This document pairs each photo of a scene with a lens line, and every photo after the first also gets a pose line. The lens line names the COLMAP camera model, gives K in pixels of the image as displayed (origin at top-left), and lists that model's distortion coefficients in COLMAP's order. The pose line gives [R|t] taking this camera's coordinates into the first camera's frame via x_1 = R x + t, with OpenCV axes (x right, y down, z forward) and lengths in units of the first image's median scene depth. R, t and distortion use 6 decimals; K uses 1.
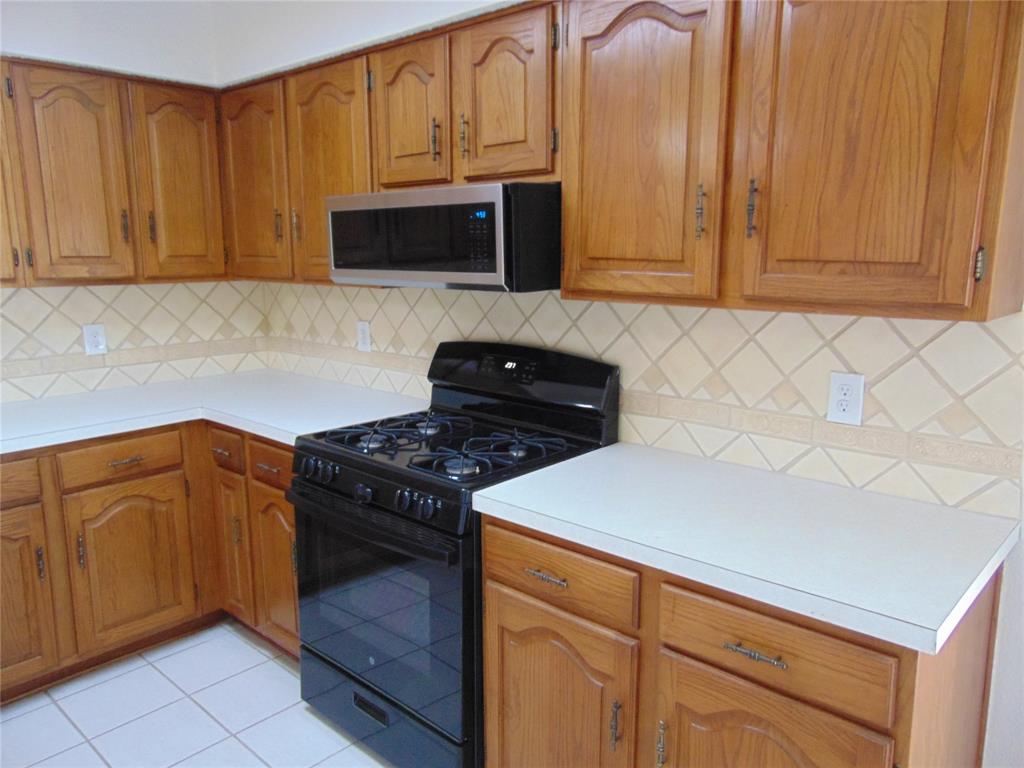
lens RADIAL K [[773.2, 0, 515.7], [0, 773.2, 385.4], [0, 0, 1]] dist [-0.024084, 0.061375]
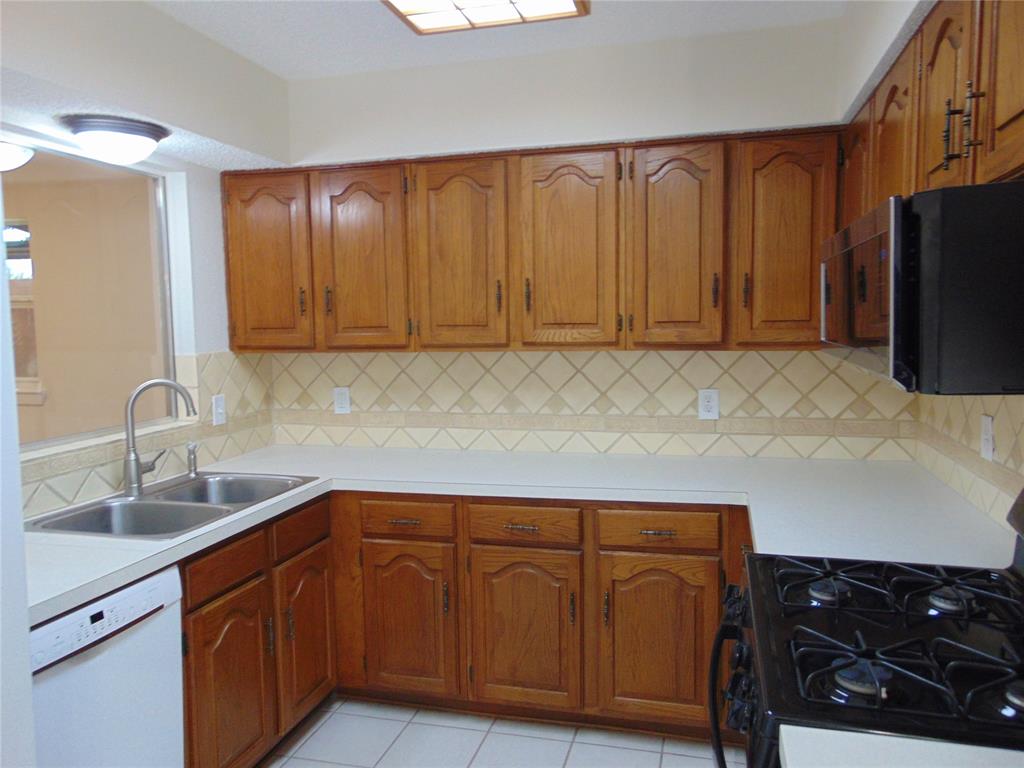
lens RADIAL K [[773.2, 0, 512.2], [0, 773.2, 384.4], [0, 0, 1]] dist [-0.024084, 0.061375]
pose [[0.469505, 0.074165, -0.879809, 0.260232], [-0.143082, 0.989686, 0.007072, -0.069891], [0.871259, 0.122564, 0.475274, 0.386977]]
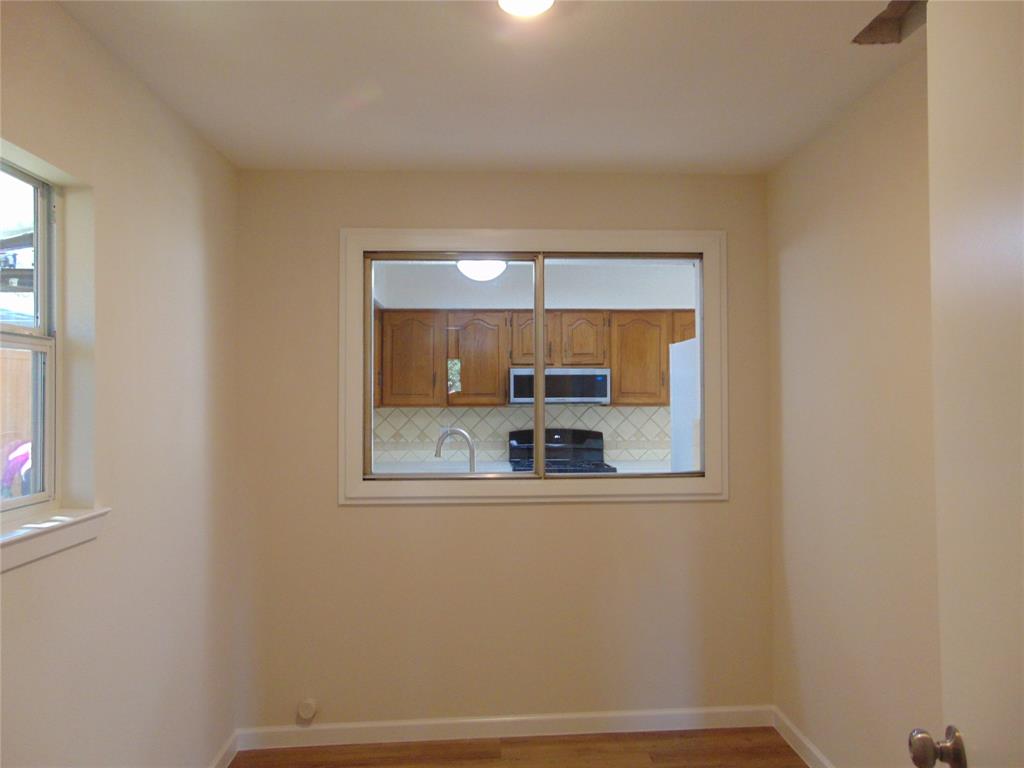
lens RADIAL K [[773.2, 0, 517.5], [0, 773.2, 388.6], [0, 0, 1]] dist [-0.024084, 0.061375]
pose [[0.693719, 0.006295, 0.720218, -1.888747], [0.130585, 0.982290, -0.134367, 0.140205], [-0.708309, 0.187263, 0.680611, -0.632582]]
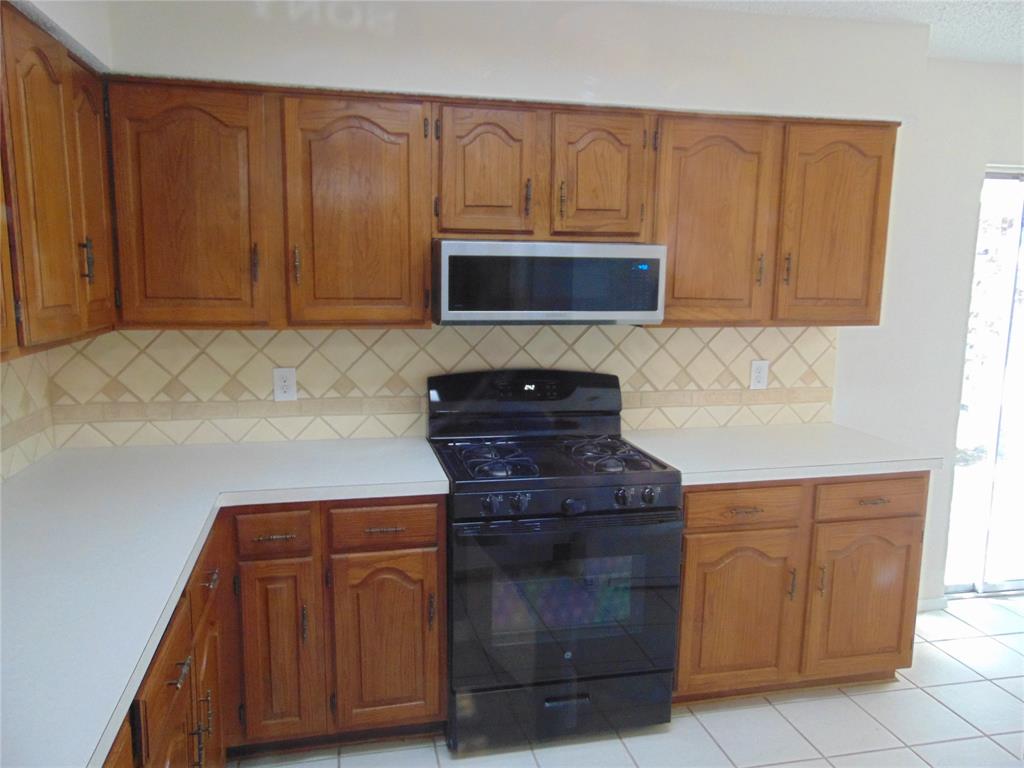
lens RADIAL K [[773.2, 0, 514.3], [0, 773.2, 385.1], [0, 0, 1]] dist [-0.024084, 0.061375]
pose [[0.558819, -0.114212, 0.821387, -0.992412], [0.133860, 0.989905, 0.046575, -0.087139], [-0.818415, 0.083924, 0.568466, 0.345491]]
